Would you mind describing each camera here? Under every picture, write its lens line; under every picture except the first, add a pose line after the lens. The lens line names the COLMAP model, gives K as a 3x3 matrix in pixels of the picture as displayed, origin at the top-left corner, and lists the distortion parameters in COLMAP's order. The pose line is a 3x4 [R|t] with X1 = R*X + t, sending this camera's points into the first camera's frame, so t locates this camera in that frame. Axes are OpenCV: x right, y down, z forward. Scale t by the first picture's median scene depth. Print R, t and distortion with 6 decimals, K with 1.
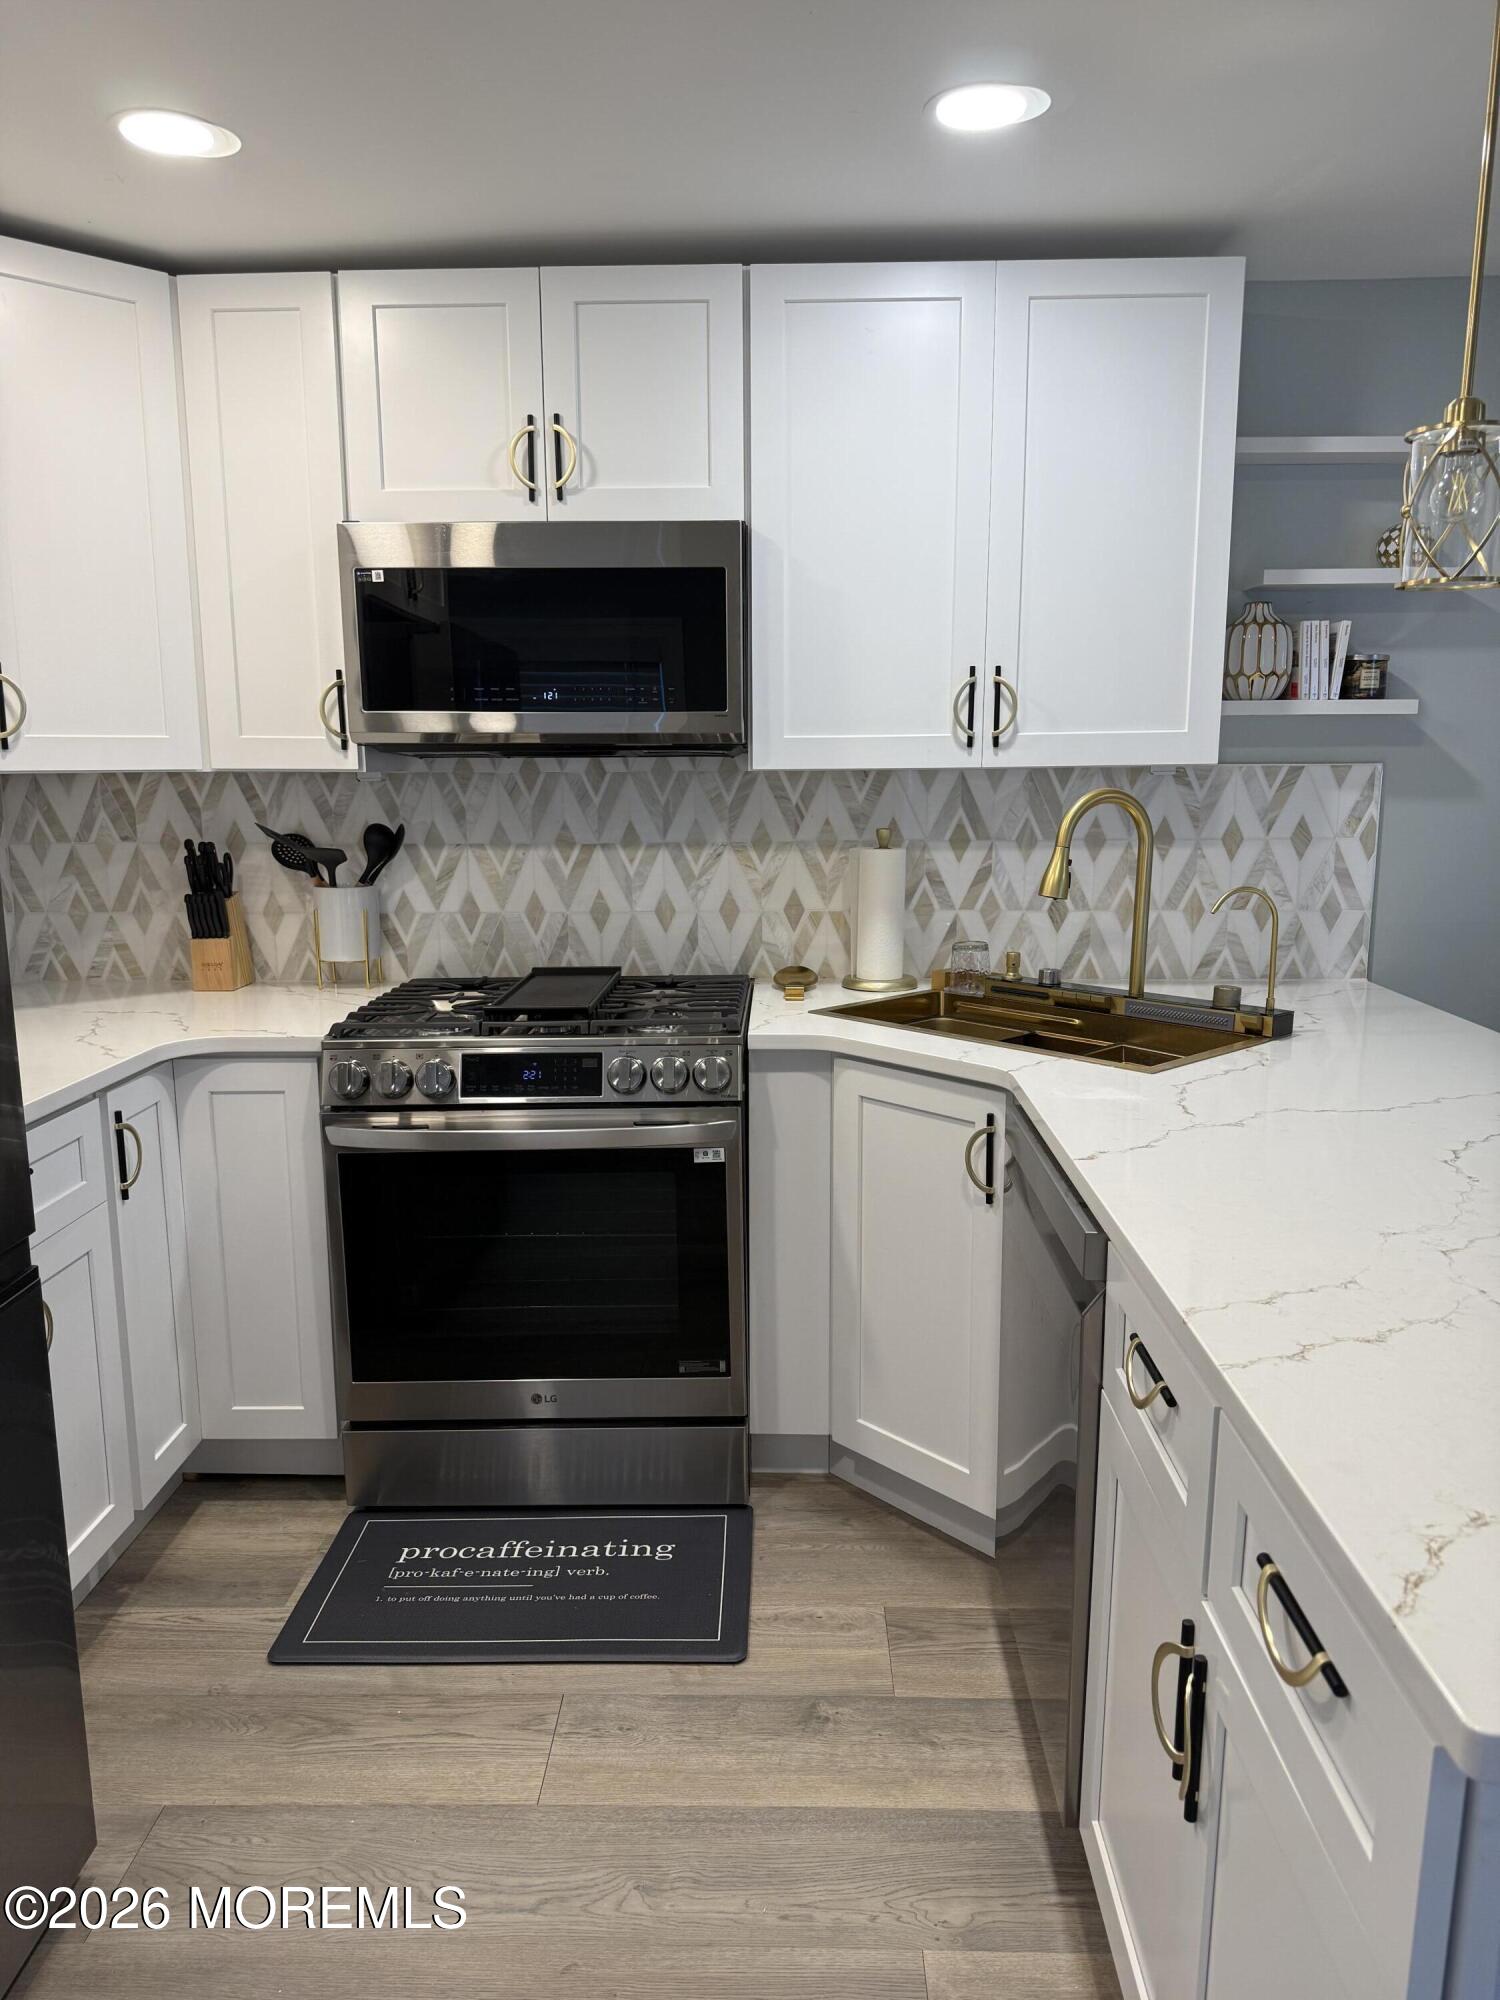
lens RADIAL K [[1388.4, 0, 753.3], [0, 1388.4, 992.0], [0, 0, 1]] dist [0.101309, -0.009578]
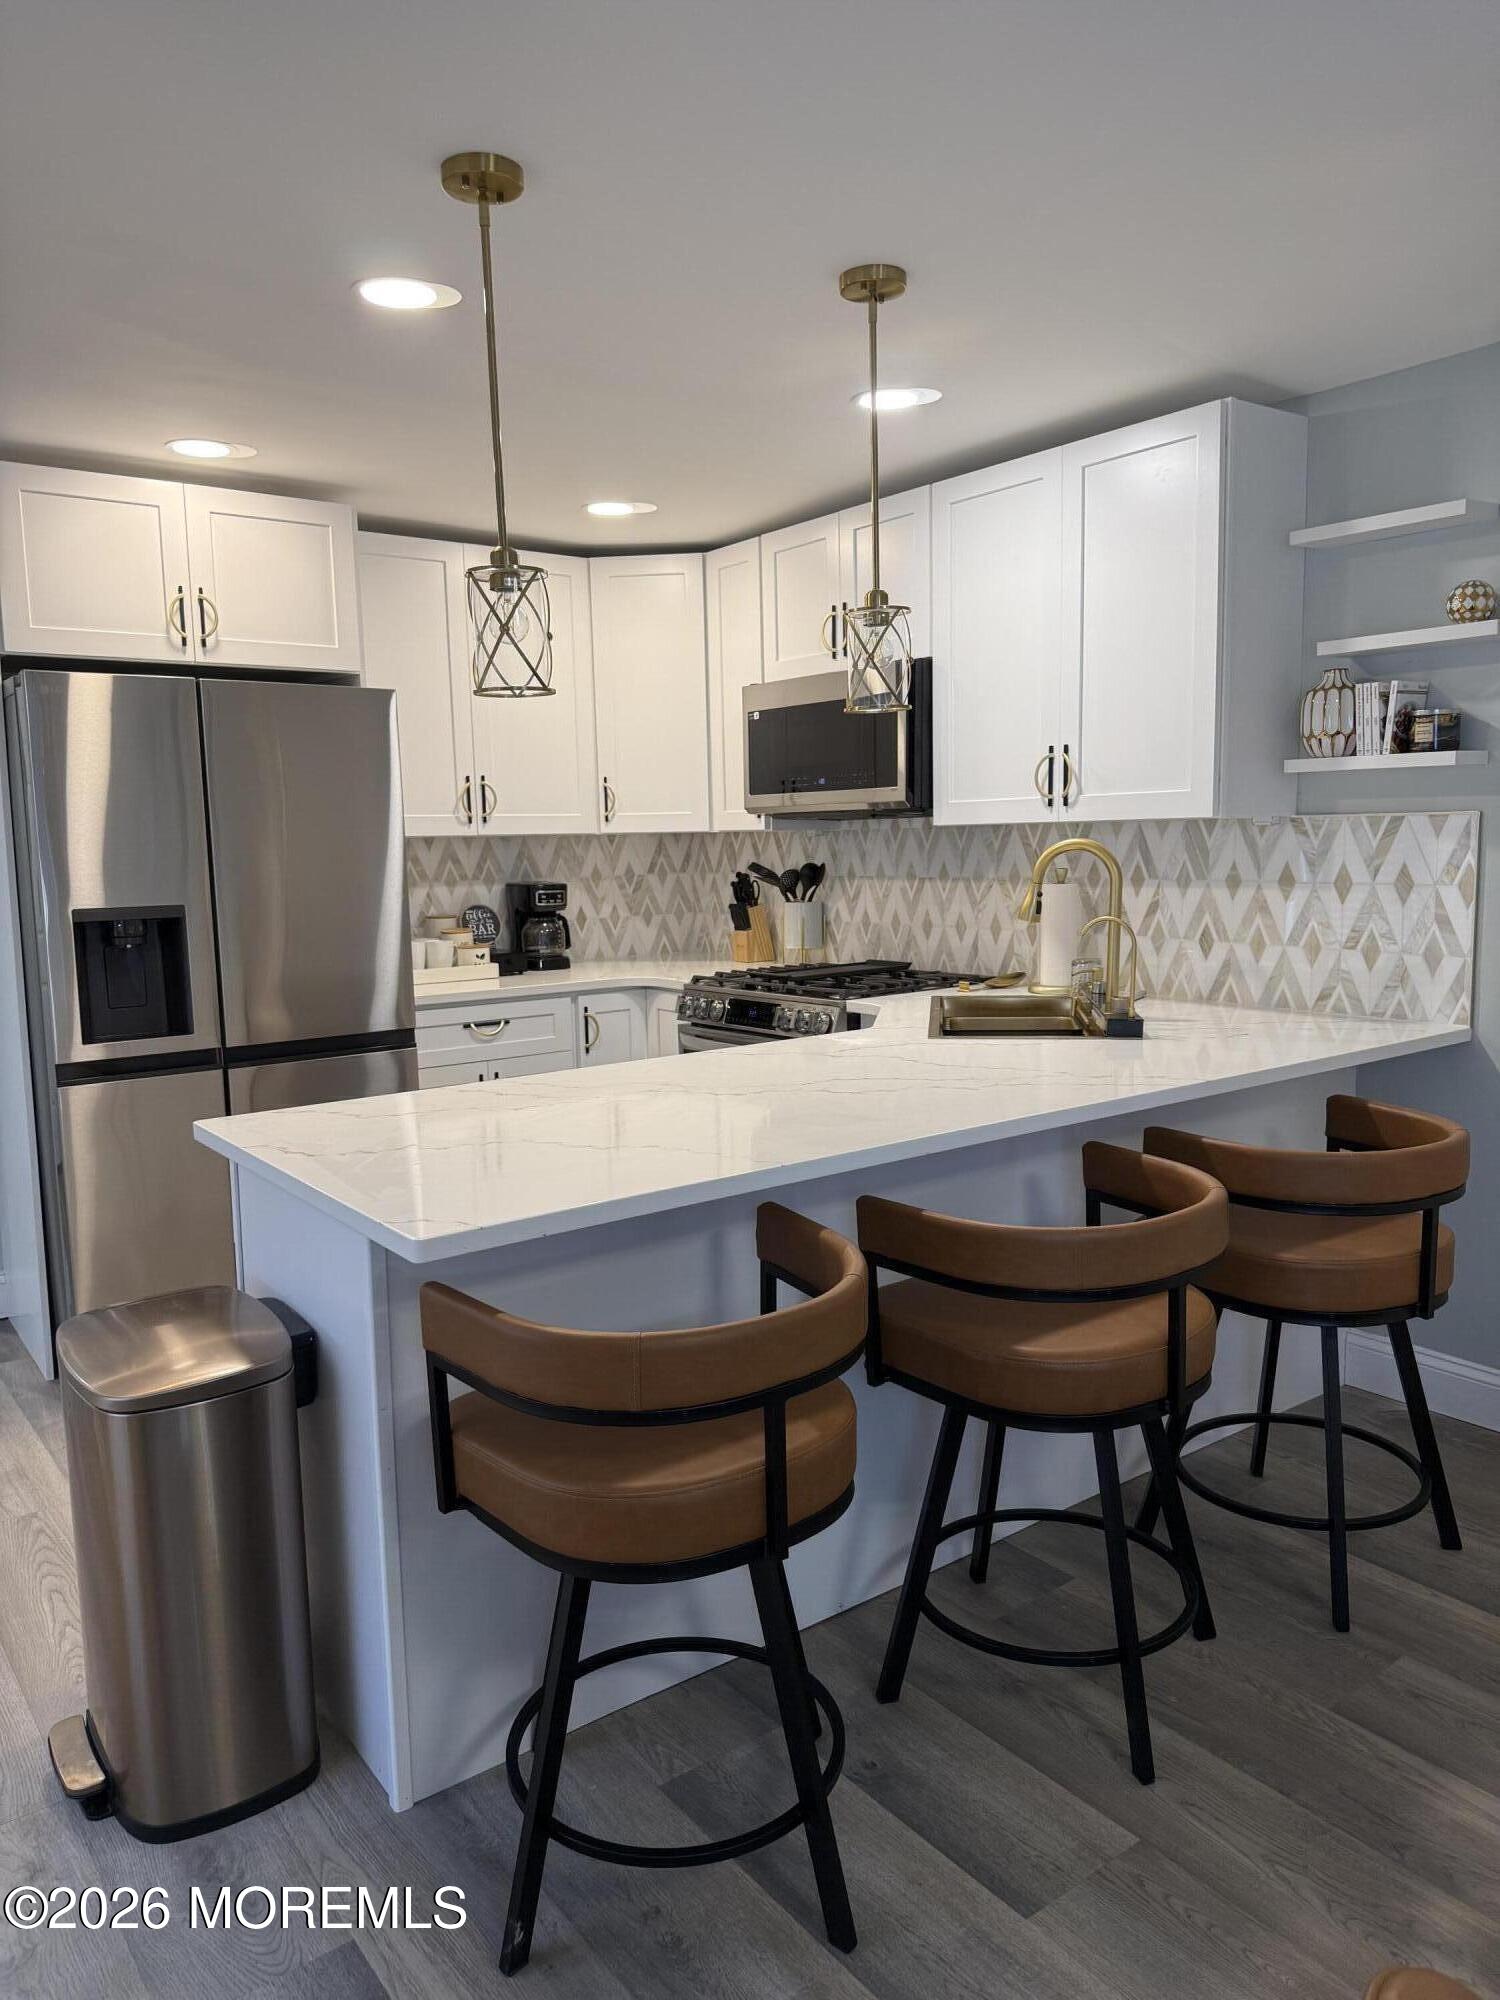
lens RADIAL K [[1388.4, 0, 736.1], [0, 1388.4, 1000.8], [0, 0, 1]] dist [0.101309, -0.009578]
pose [[0.623574, 0.088217, -0.776771, 0.896841], [-0.105443, 0.994024, 0.028243, -0.000708], [0.774621, 0.064293, 0.629149, -0.036710]]
